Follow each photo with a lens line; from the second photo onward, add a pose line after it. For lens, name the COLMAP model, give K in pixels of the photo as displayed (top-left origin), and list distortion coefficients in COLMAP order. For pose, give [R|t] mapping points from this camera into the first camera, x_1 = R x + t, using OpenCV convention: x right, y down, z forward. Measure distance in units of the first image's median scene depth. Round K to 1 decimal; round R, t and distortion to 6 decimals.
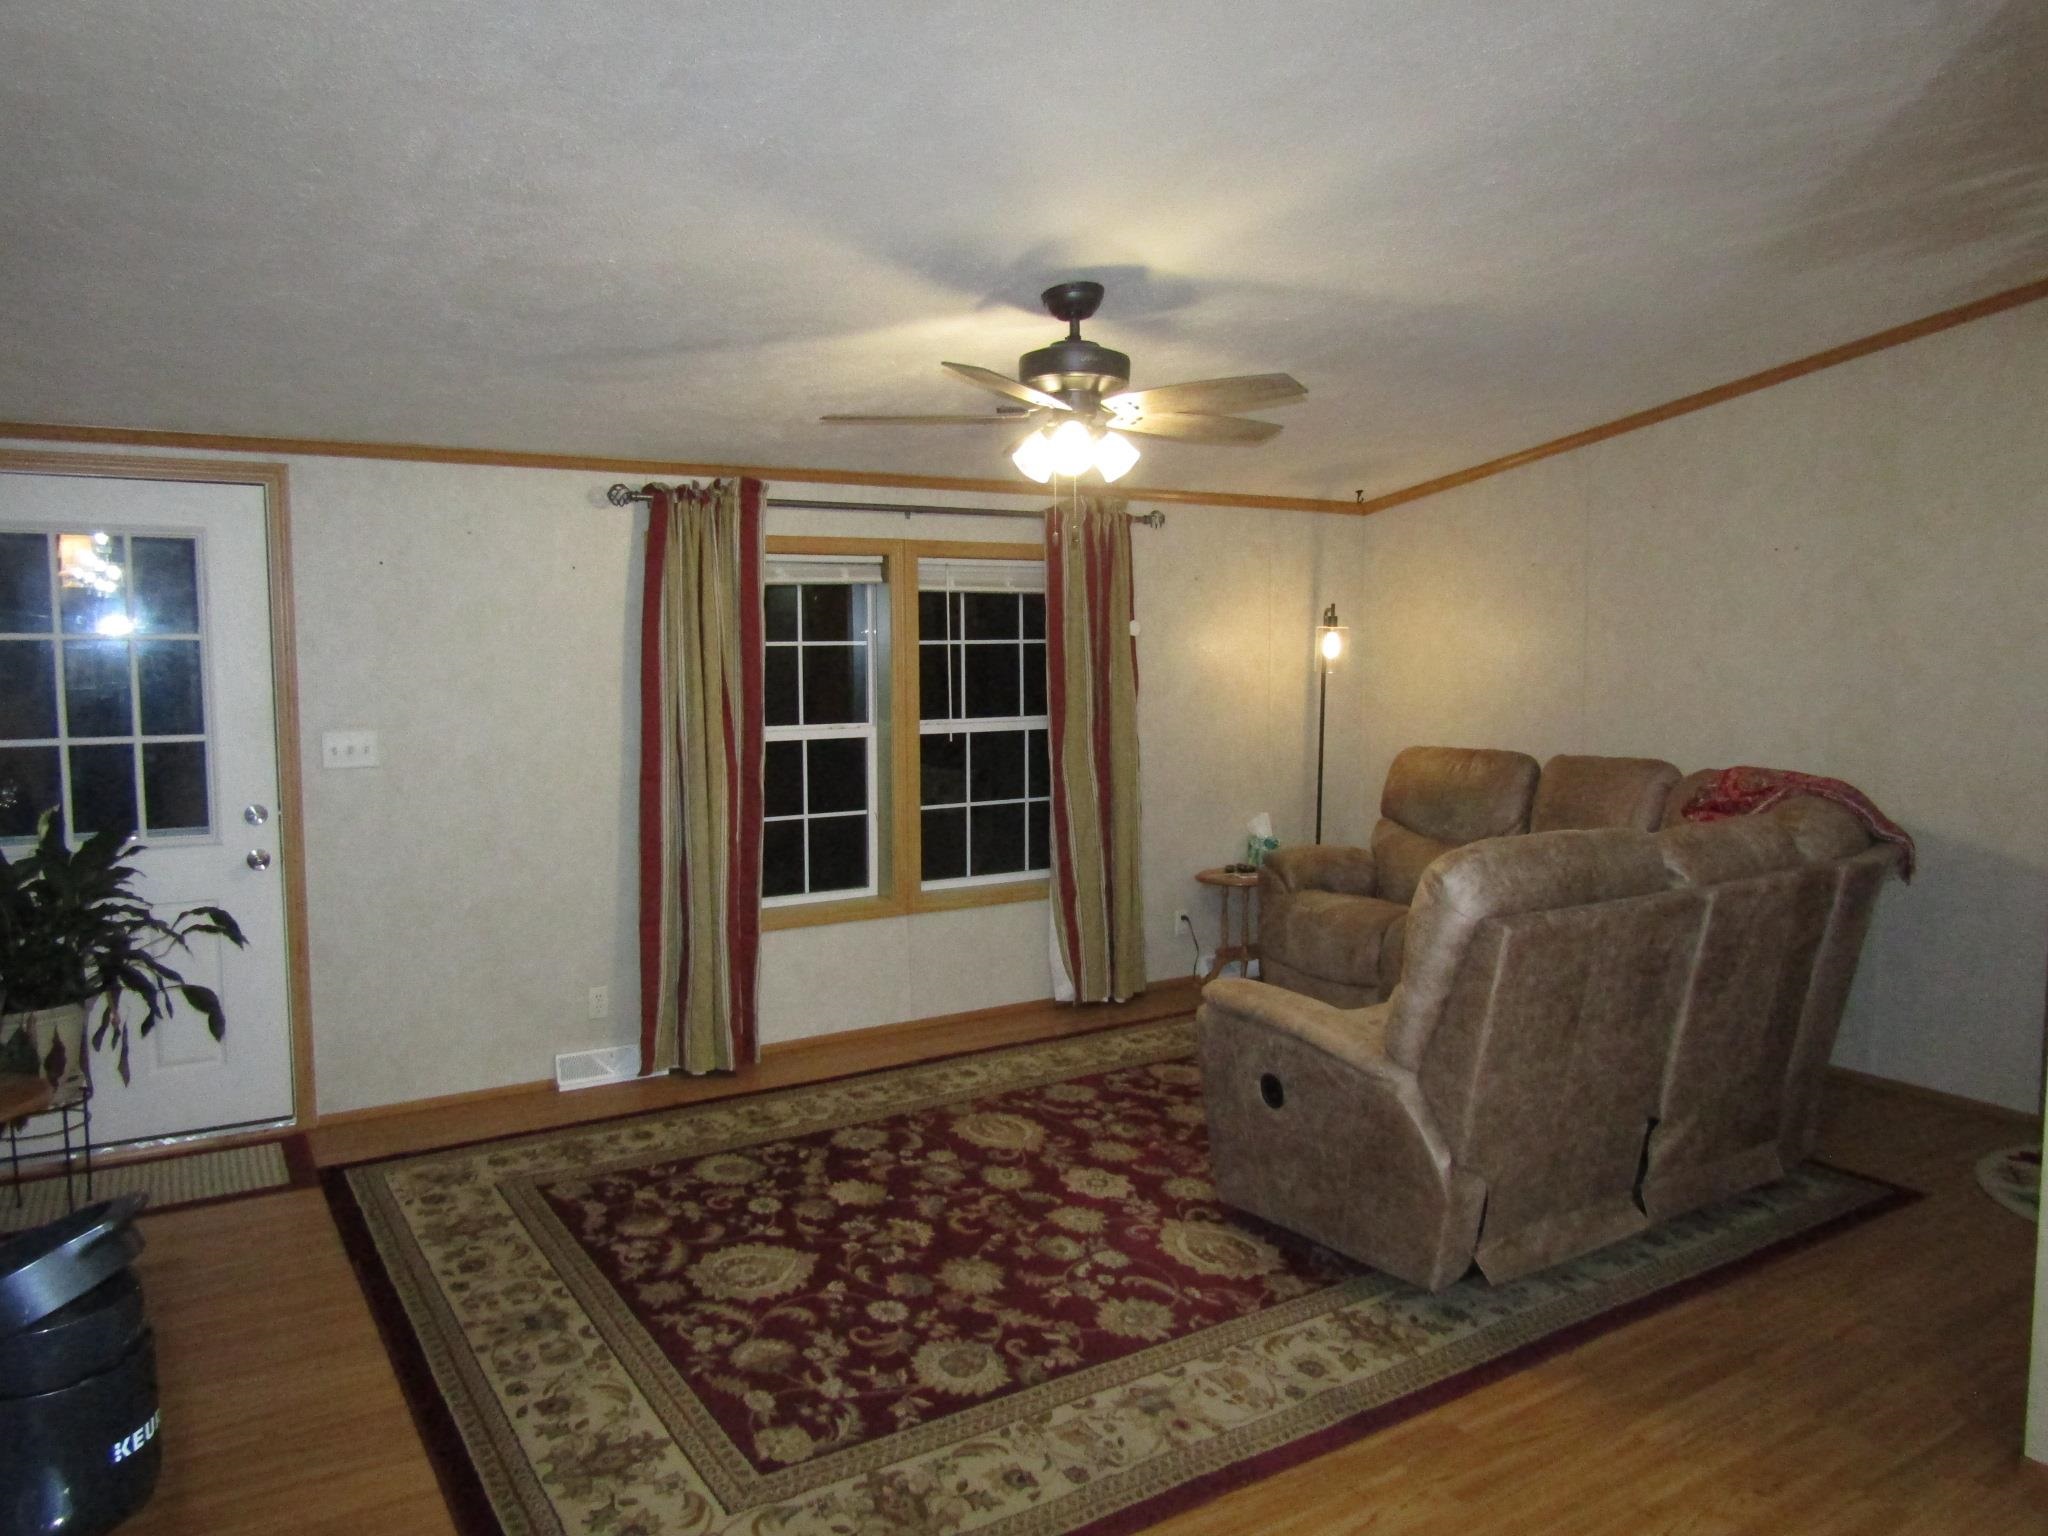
lens RADIAL K [[1456.4, 0, 1024.0], [0, 1456.4, 768.0], [0, 0, 1]] dist [-0.013648, 0.003401]
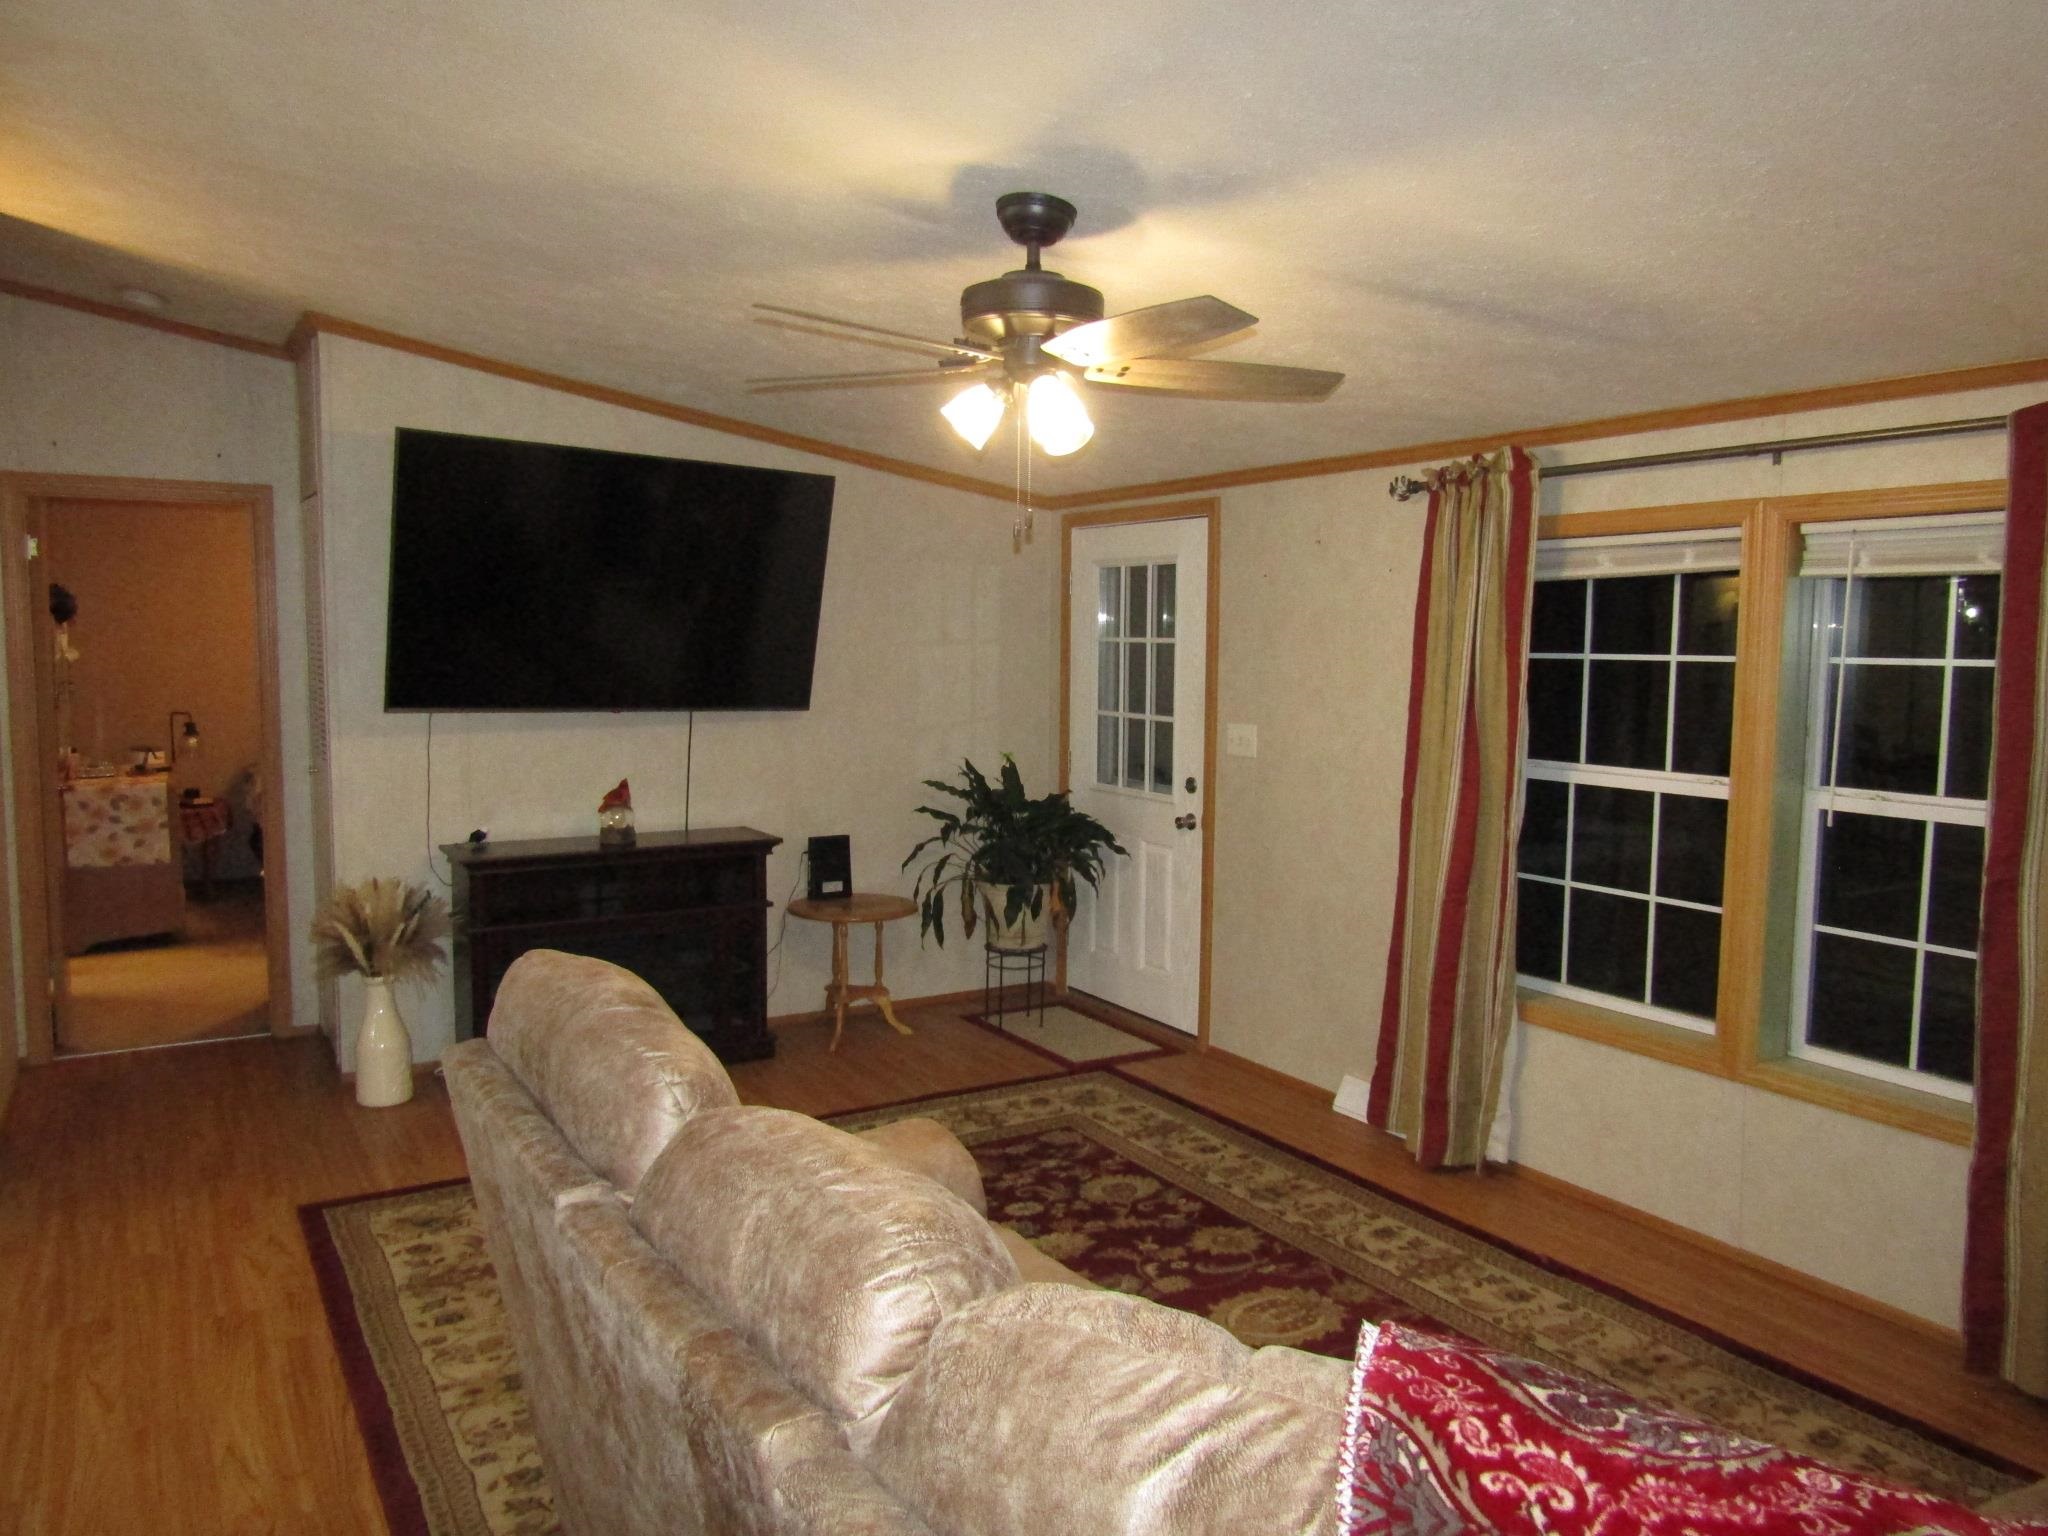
lens RADIAL K [[1456.4, 0, 1024.0], [0, 1456.4, 768.0], [0, 0, 1]] dist [-0.013648, 0.003401]
pose [[-0.012590, 0.096130, -0.995289, 0.781567], [-0.096802, 0.990576, 0.096899, -0.097564], [0.995224, 0.097566, -0.003166, 0.955459]]
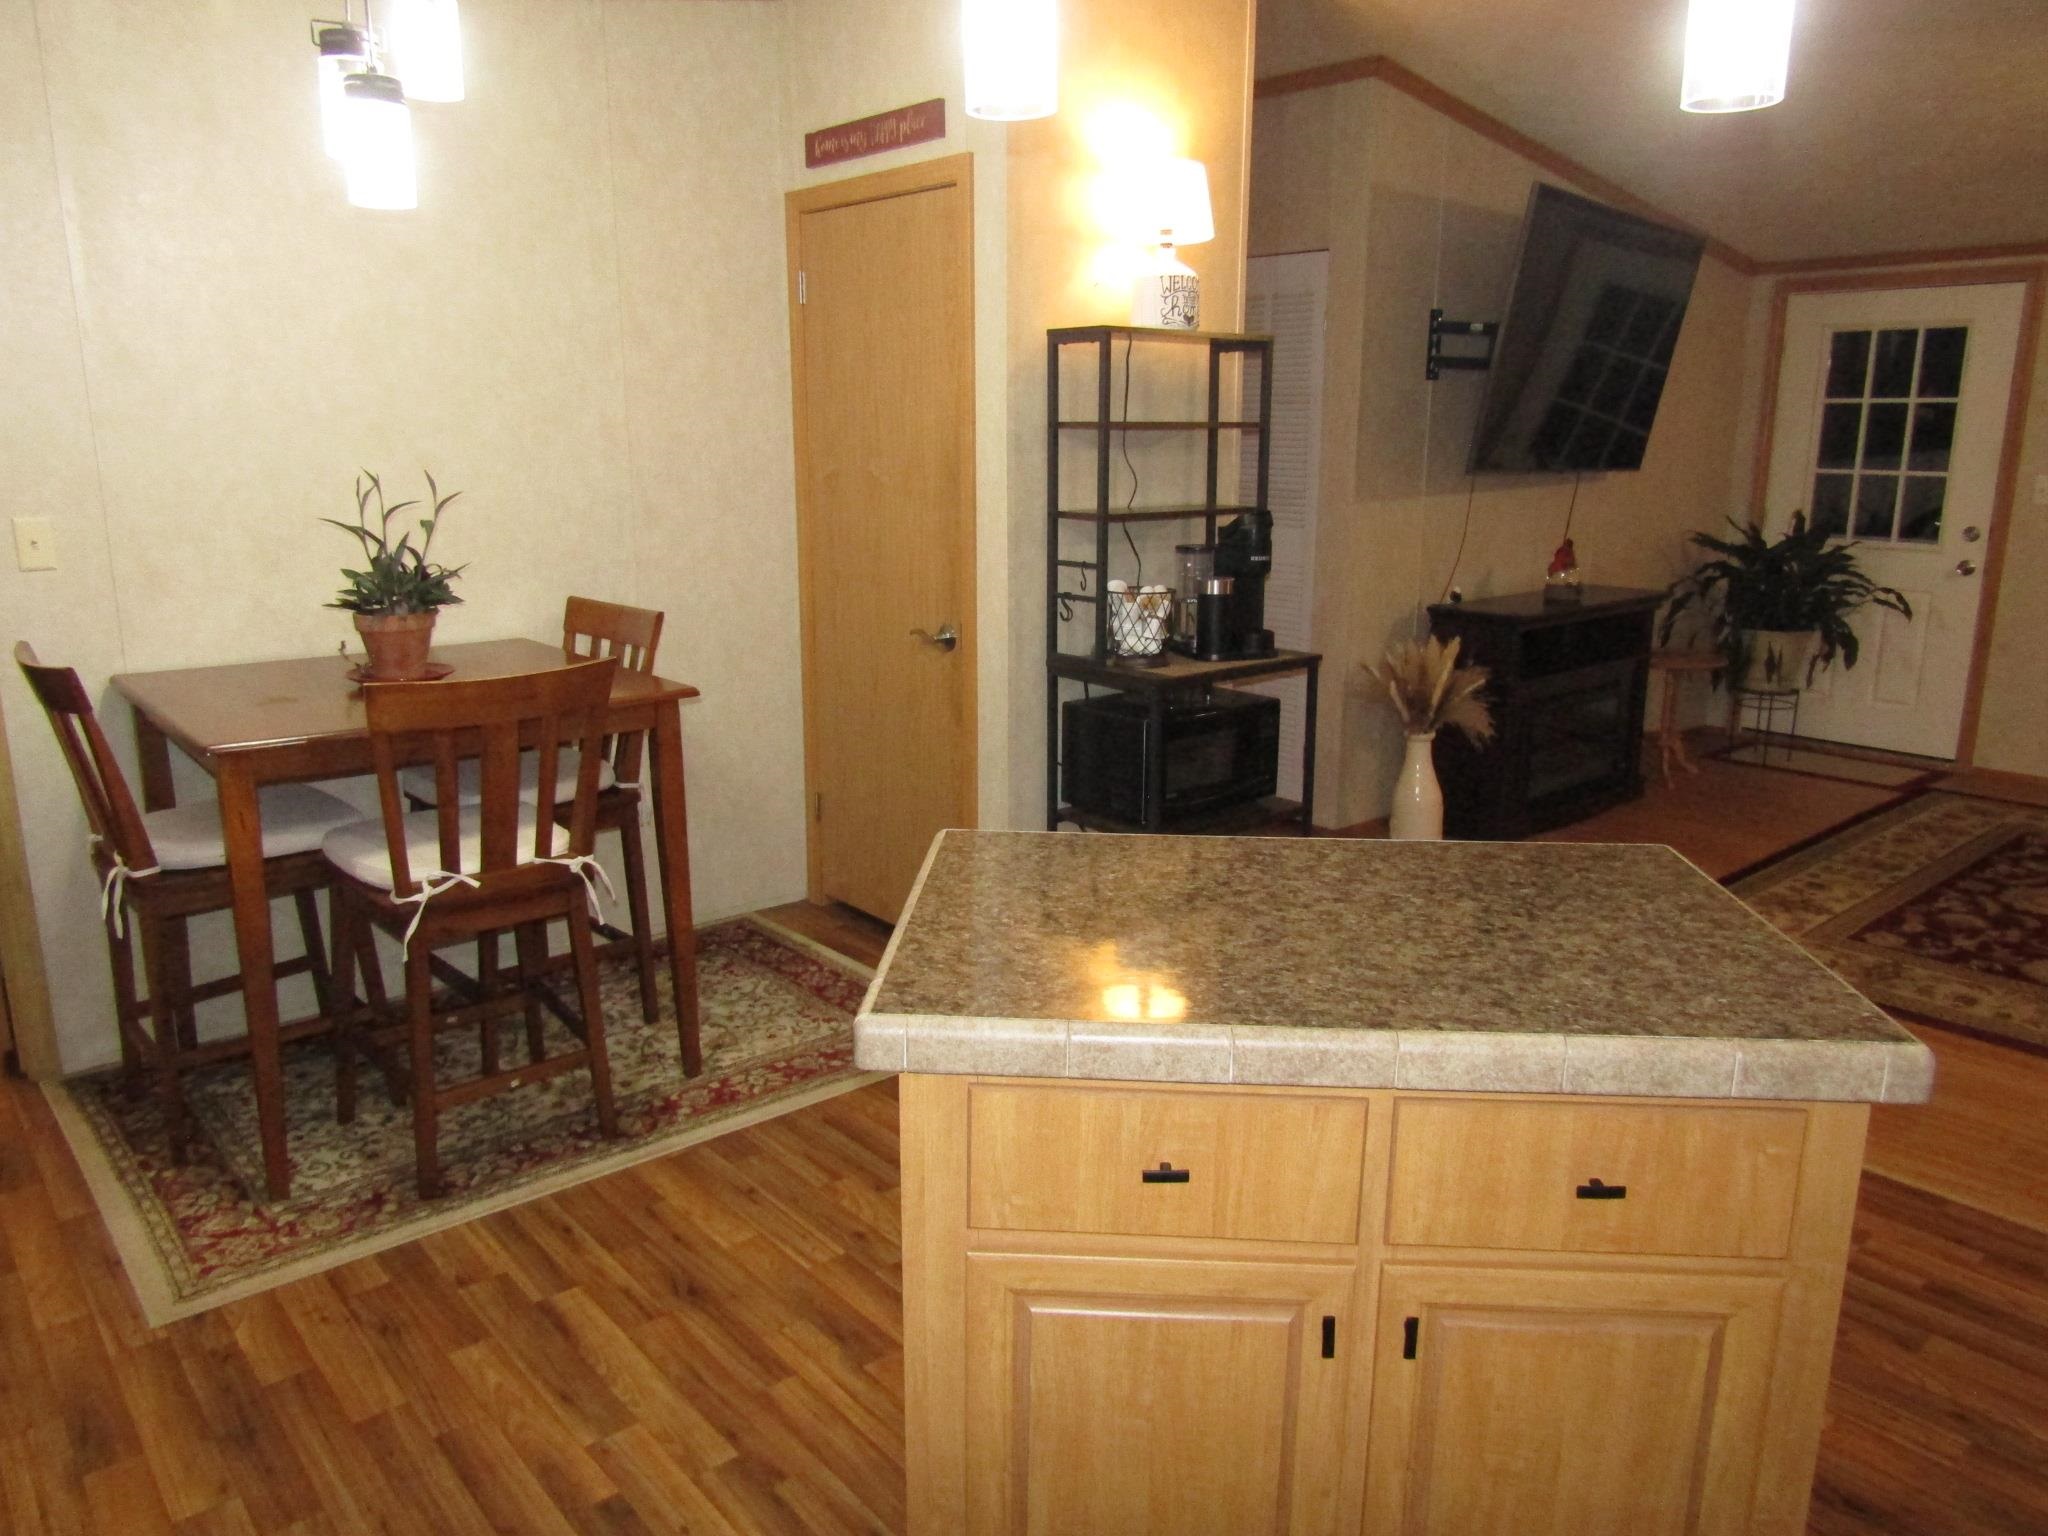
lens RADIAL K [[1456.4, 0, 1024.0], [0, 1456.4, 768.0], [0, 0, 1]] dist [-0.013648, 0.003401]
pose [[0.153366, 0.235390, -0.959724, 0.770287], [-0.083918, 0.970808, 0.224698, 0.016580], [0.984600, 0.046078, 0.168642, -0.107865]]
